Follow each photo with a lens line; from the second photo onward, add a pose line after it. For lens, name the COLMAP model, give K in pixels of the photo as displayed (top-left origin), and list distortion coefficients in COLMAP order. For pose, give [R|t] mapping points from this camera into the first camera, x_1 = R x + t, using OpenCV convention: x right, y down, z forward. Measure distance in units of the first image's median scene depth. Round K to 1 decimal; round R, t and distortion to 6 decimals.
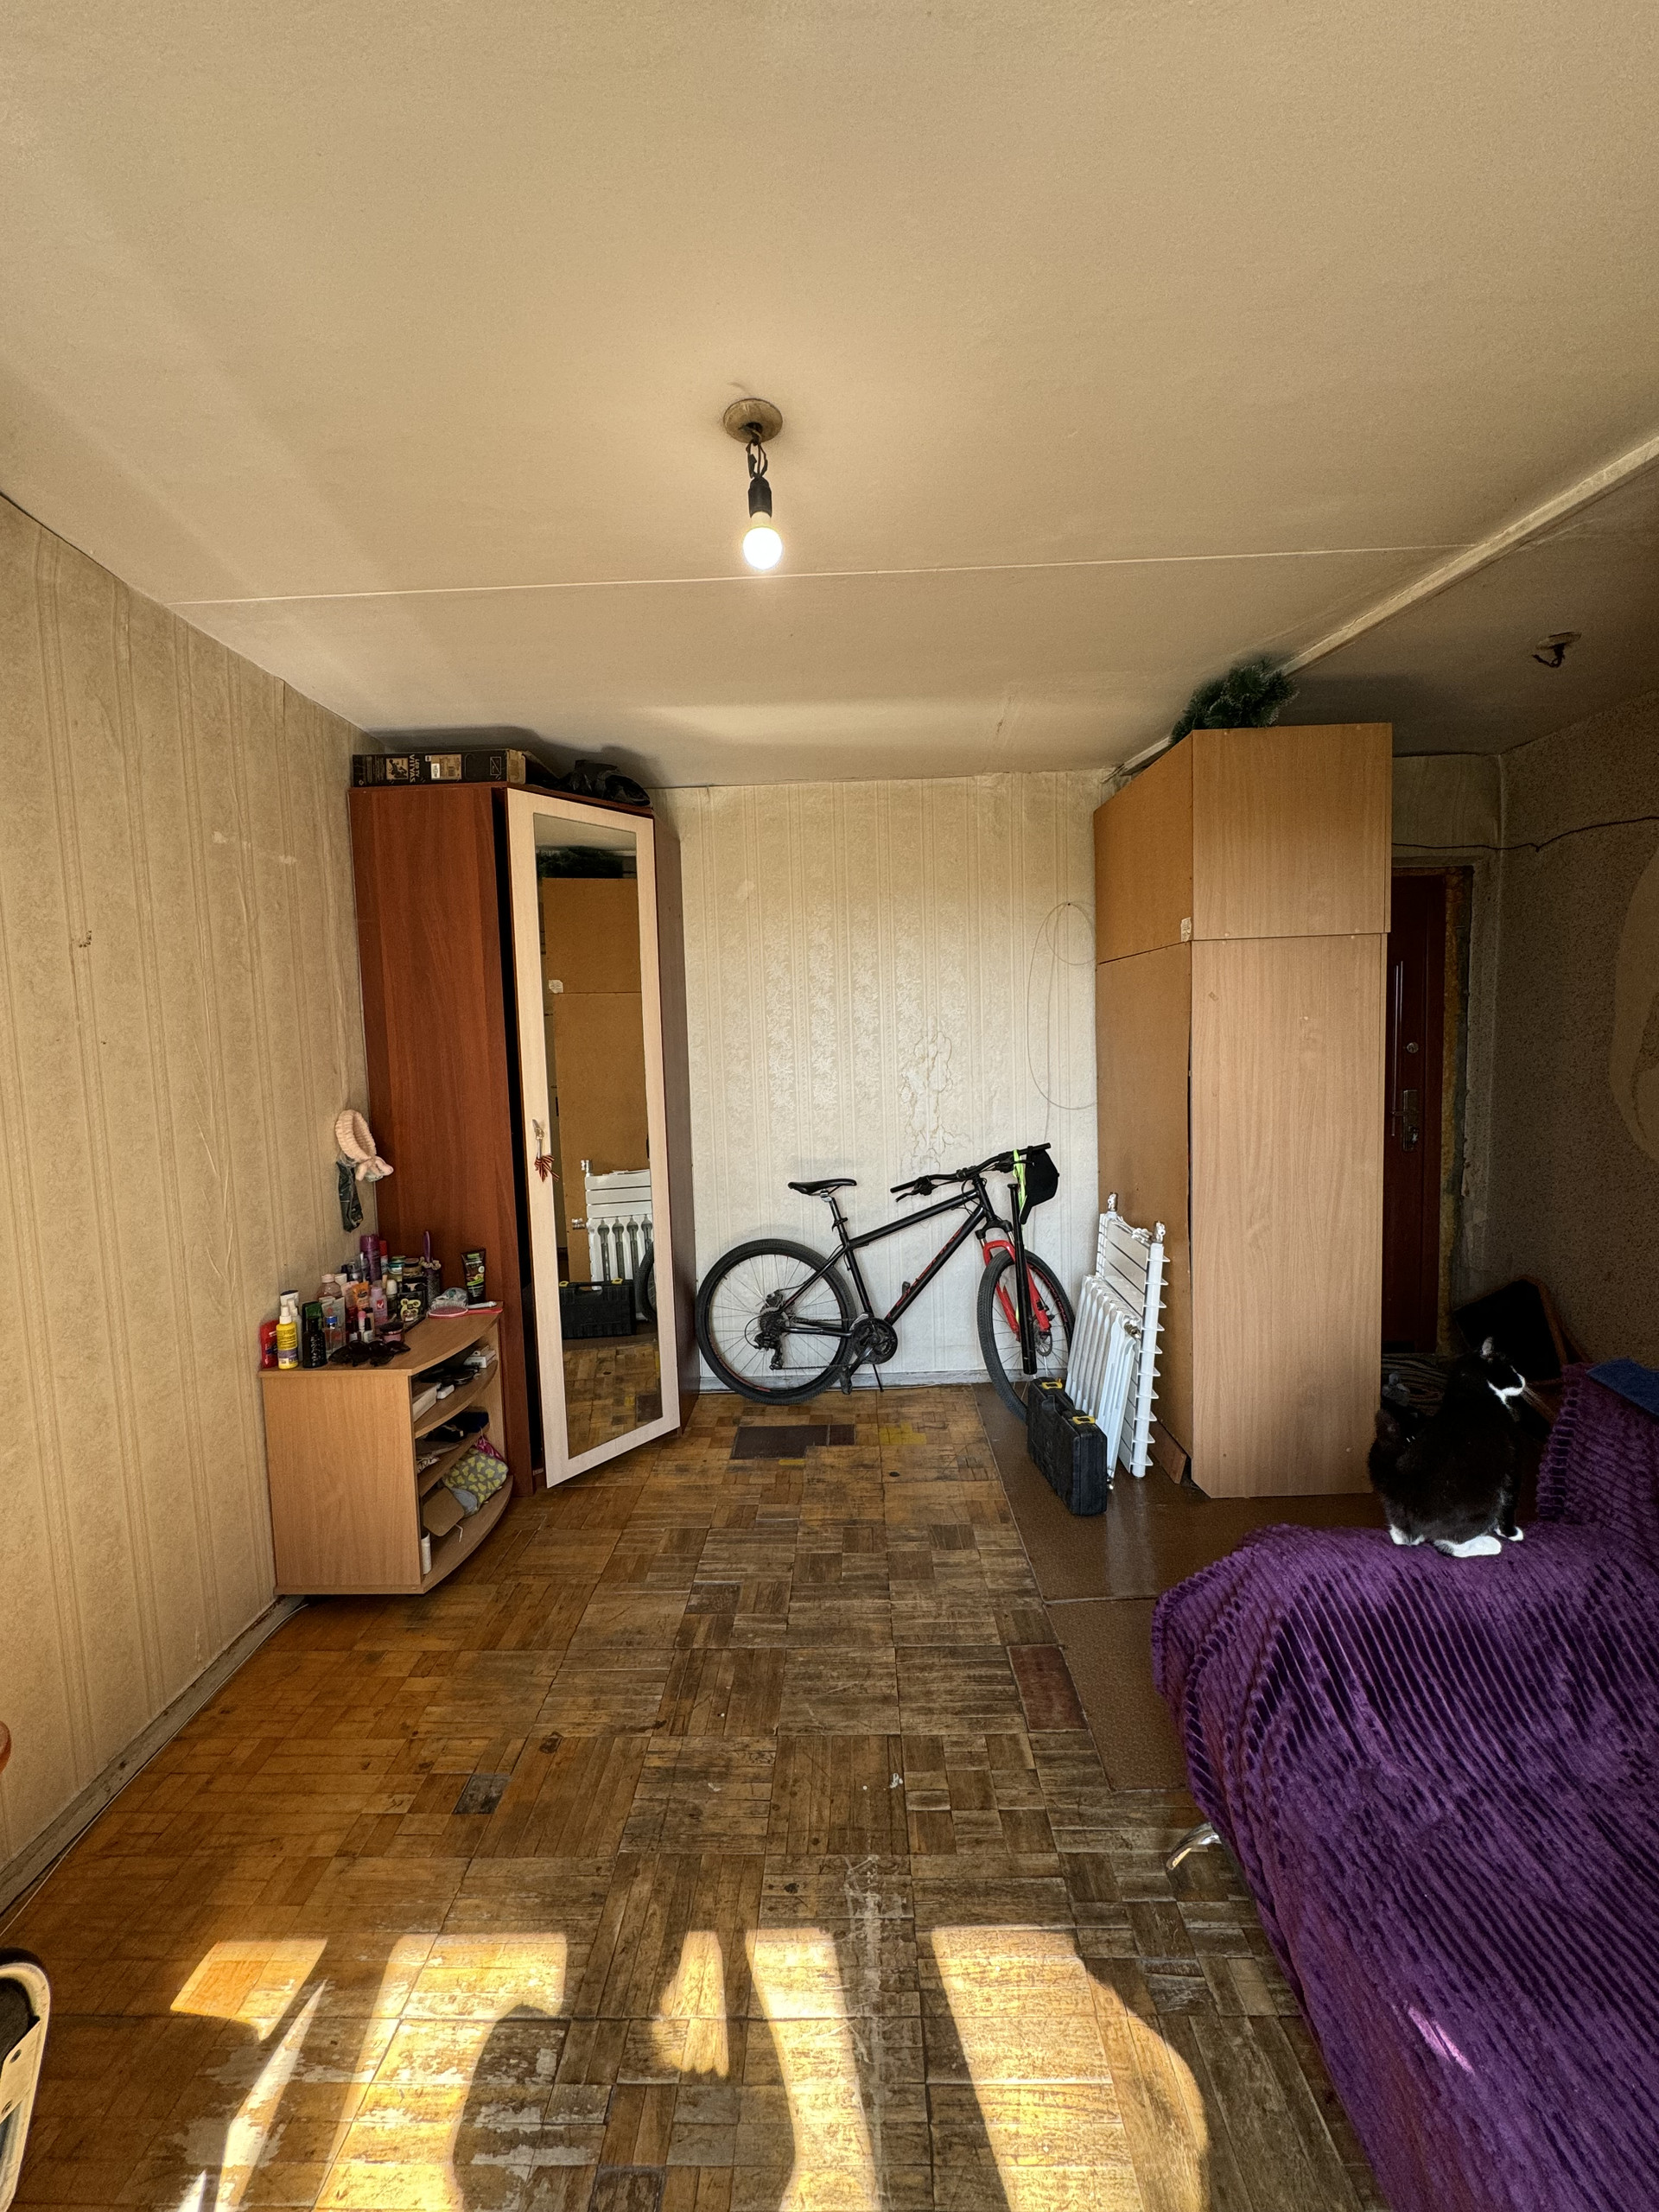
lens RADIAL K [[881.2, 0, 829.5], [0, 881.2, 1106.0], [0, 0, 1]] dist [-0.001968, 0.000007]
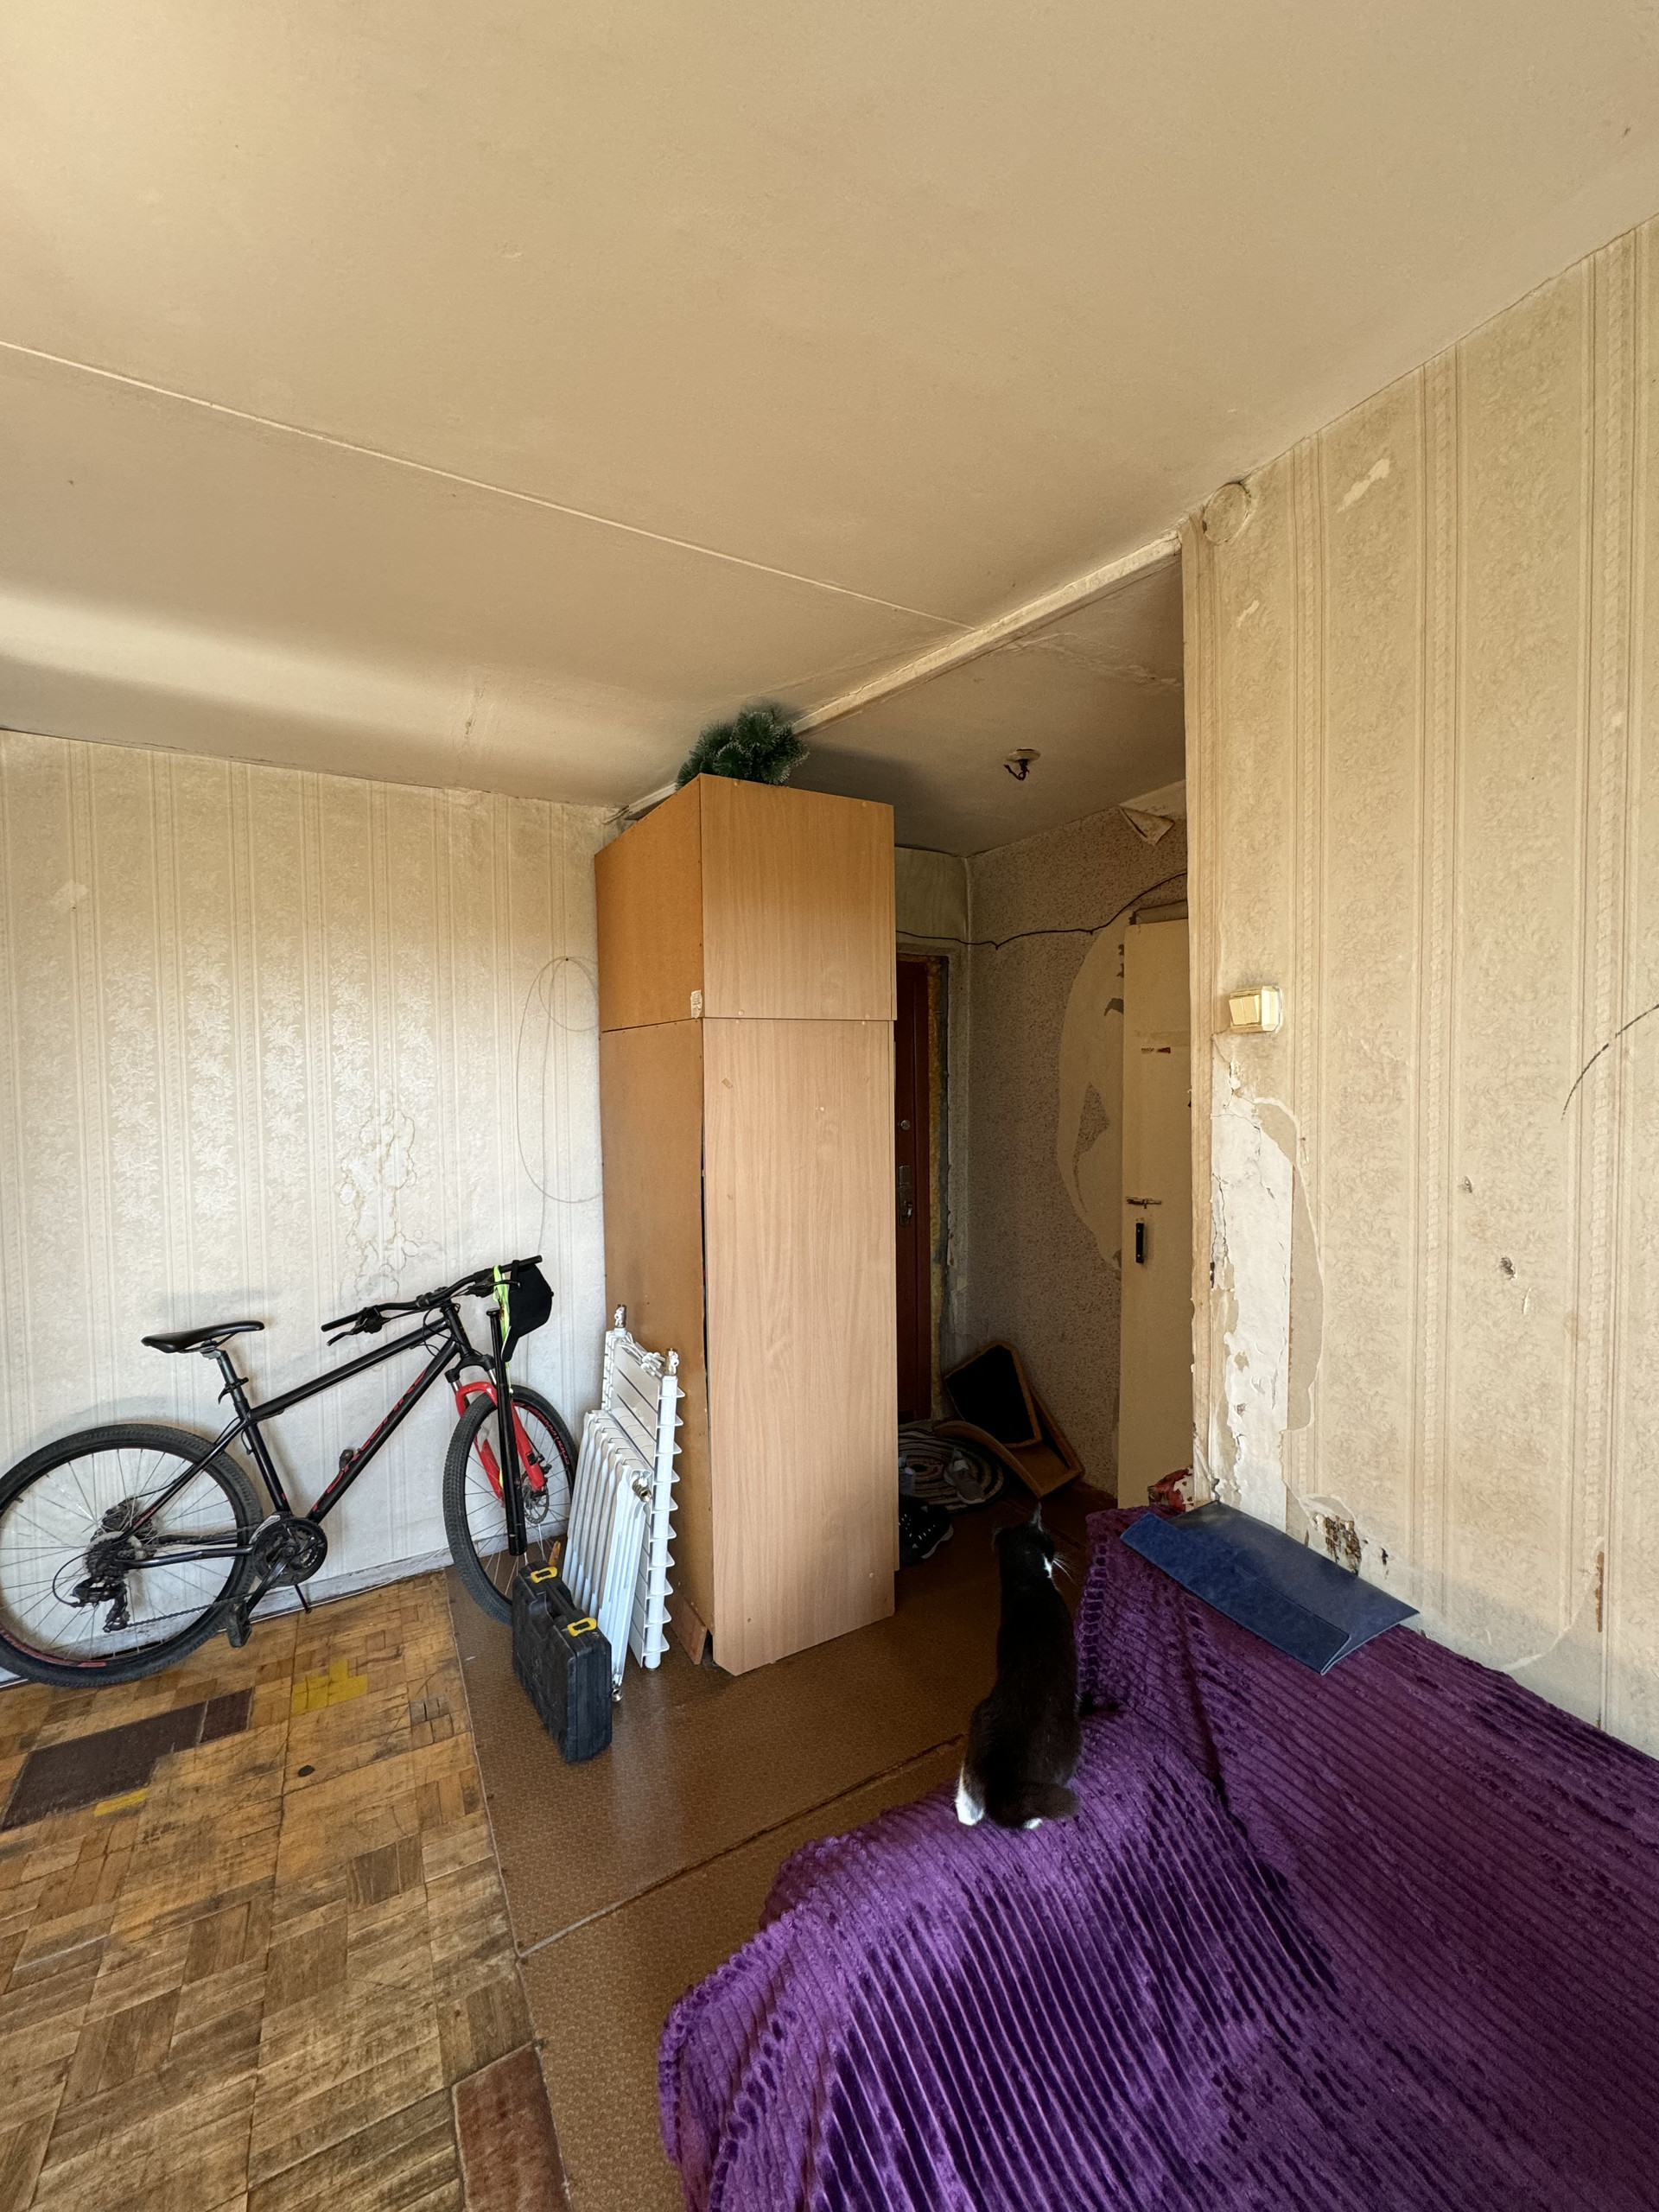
lens RADIAL K [[881.2, 0, 829.5], [0, 881.2, 1106.0], [0, 0, 1]] dist [-0.001968, 0.000007]
pose [[0.864973, 0.003920, 0.501802, 0.079089], [0.022426, 0.998669, -0.046457, -0.052426], [-0.501316, 0.051438, 0.863734, 0.181947]]
